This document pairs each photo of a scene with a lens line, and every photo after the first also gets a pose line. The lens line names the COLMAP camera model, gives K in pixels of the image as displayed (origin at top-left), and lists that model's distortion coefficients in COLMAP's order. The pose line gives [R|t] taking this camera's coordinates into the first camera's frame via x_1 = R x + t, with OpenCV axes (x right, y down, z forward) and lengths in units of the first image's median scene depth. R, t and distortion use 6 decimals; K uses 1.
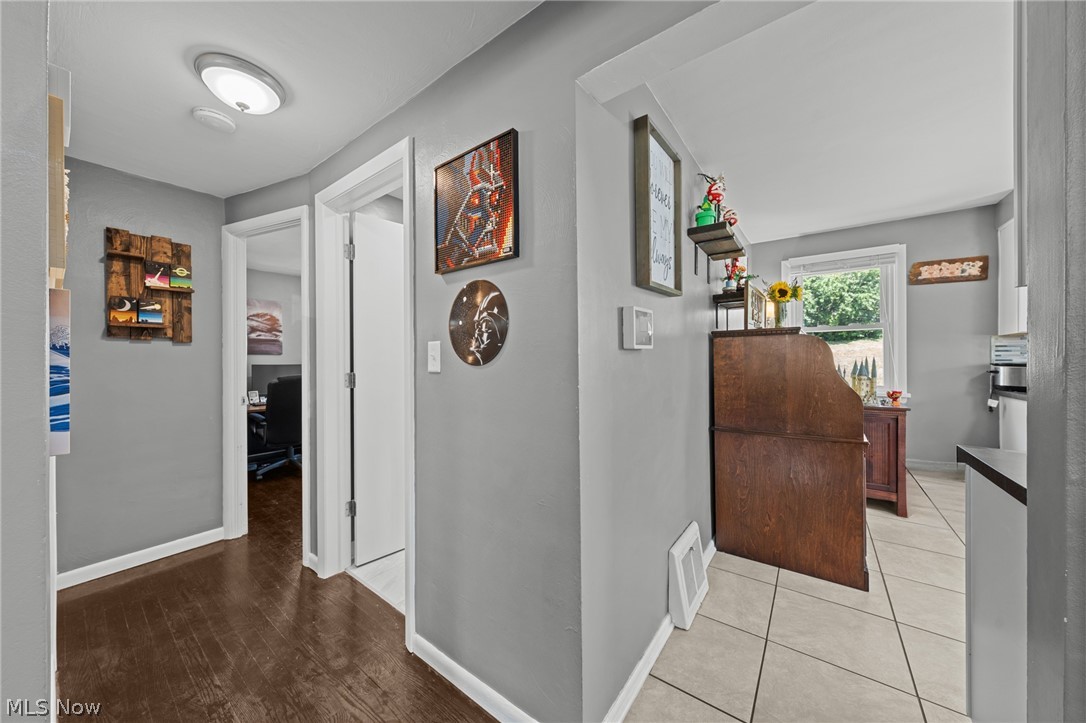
lens RADIAL K [[370.9, 0, 545.5], [0, 370.9, 358.6], [0, 0, 1]] dist [-0.001001, -0.000051]
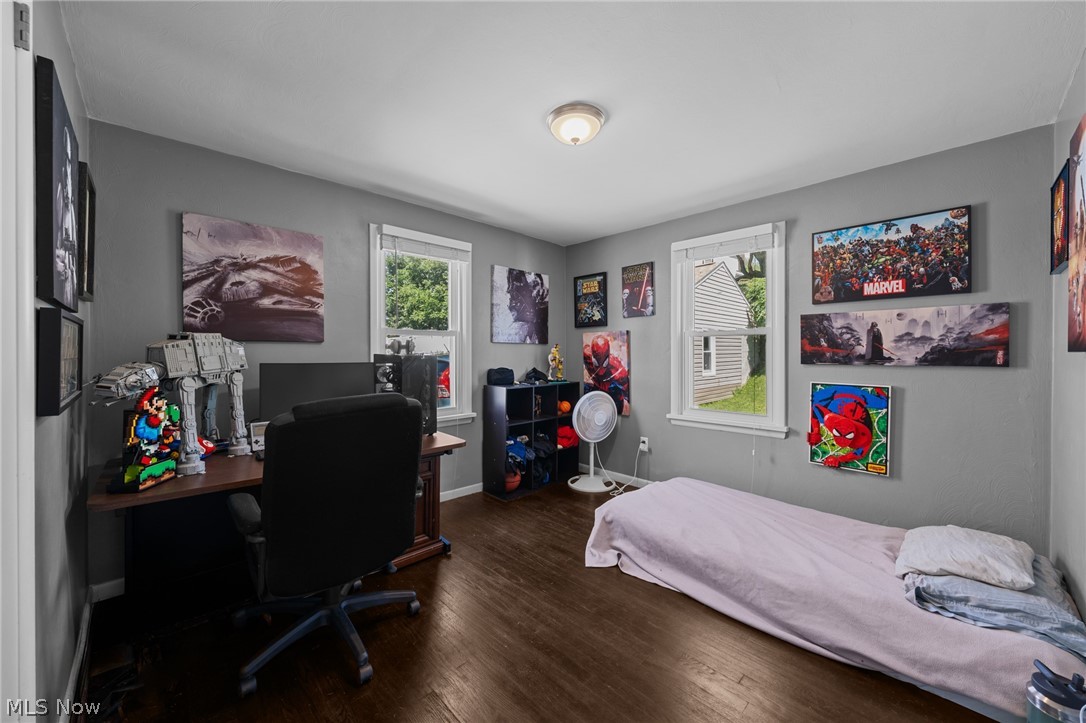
lens RADIAL K [[420.7, 0, 546.8], [0, 420.7, 356.1], [0, 0, 1]] dist [-0.000277, -0.000054]
pose [[0.985622, 0.003732, -0.168922, -0.697742], [-0.002577, 0.999972, 0.007054, 0.004654], [0.168944, -0.006517, 0.985604, 1.074288]]
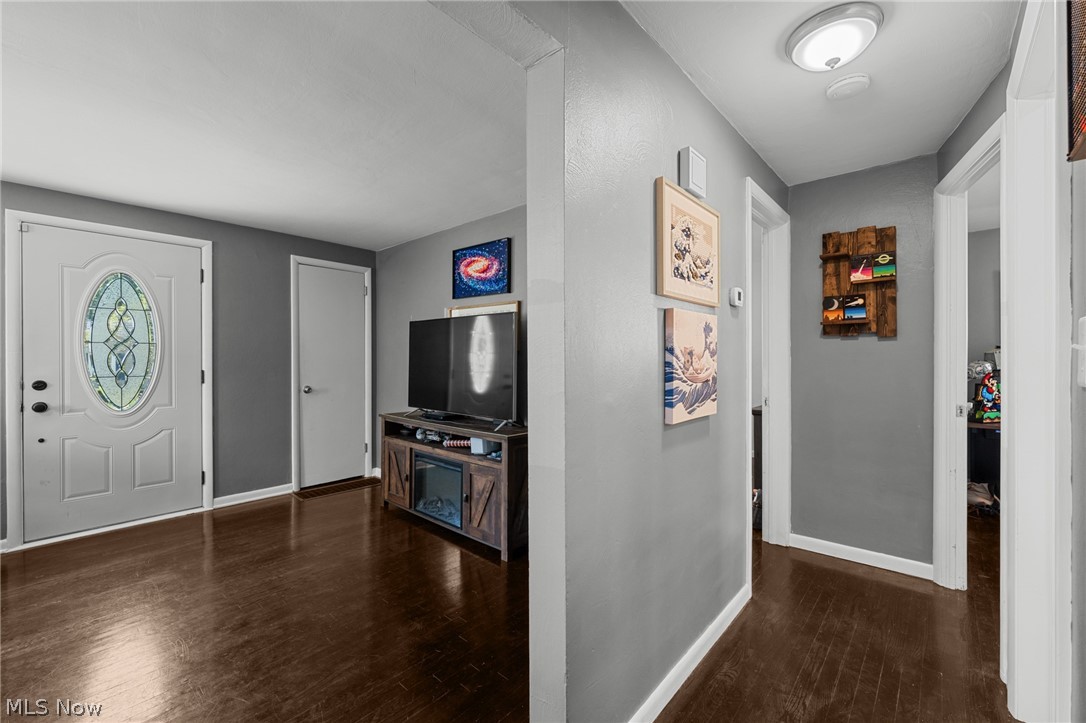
lens RADIAL K [[449.7, 0, 543.6], [0, 449.7, 358.2], [0, 0, 1]] dist [-0.000789, -0.000130]
pose [[-0.087923, 0.006394, -0.996107, 0.187998], [0.004149, 0.999973, 0.006053, -0.002556], [0.996119, -0.003600, -0.087947, 0.277310]]
